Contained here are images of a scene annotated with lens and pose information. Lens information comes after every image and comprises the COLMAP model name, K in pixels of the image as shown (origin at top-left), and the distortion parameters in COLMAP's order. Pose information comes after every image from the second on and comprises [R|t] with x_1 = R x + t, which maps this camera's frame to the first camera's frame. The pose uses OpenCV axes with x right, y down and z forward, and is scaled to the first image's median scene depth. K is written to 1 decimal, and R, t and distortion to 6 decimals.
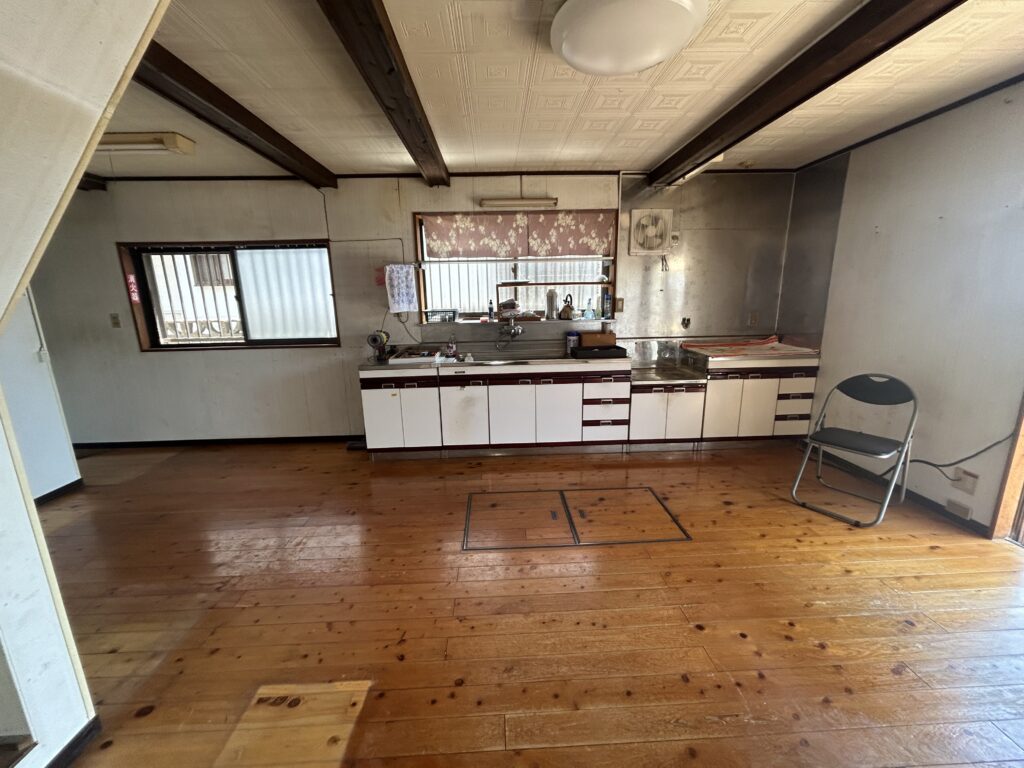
lens RADIAL K [[411.4, 0, 510.3], [0, 411.4, 383.7], [0, 0, 1]] dist [-0.000528, -0.000214]
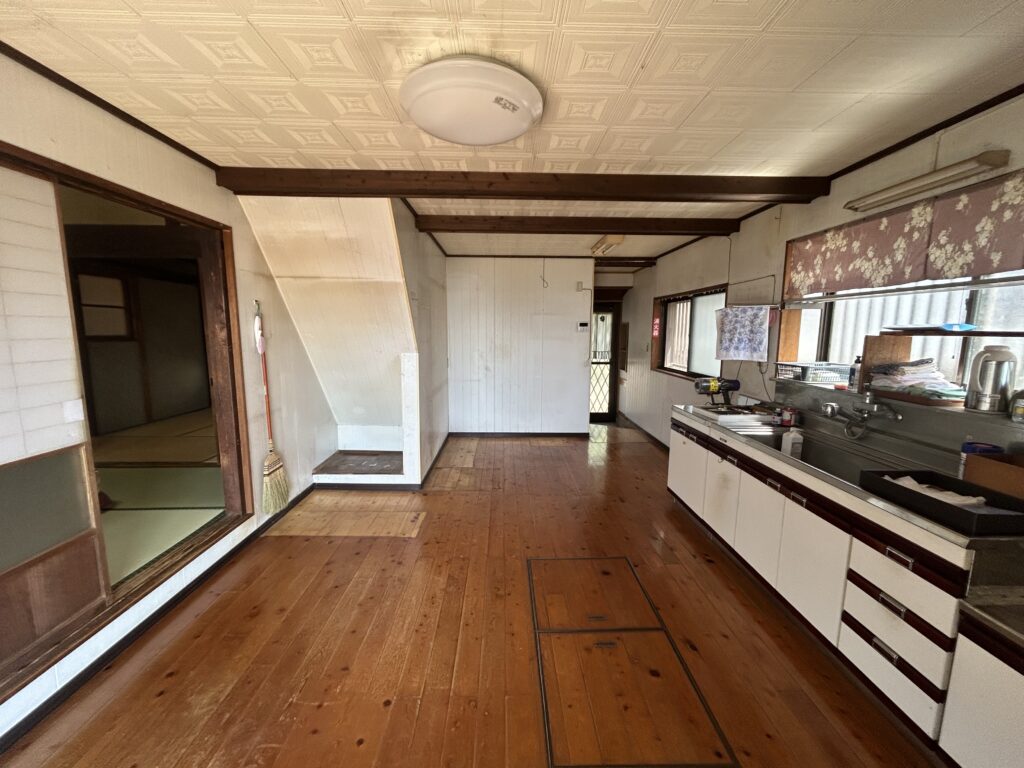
lens RADIAL K [[411.4, 0, 510.3], [0, 411.4, 383.7], [0, 0, 1]] dist [-0.000528, -0.000214]
pose [[-0.019511, 0.153645, -0.987933, 0.605602], [-0.221113, 0.962991, 0.154133, -0.152373], [0.975053, 0.221452, 0.015184, 0.521550]]
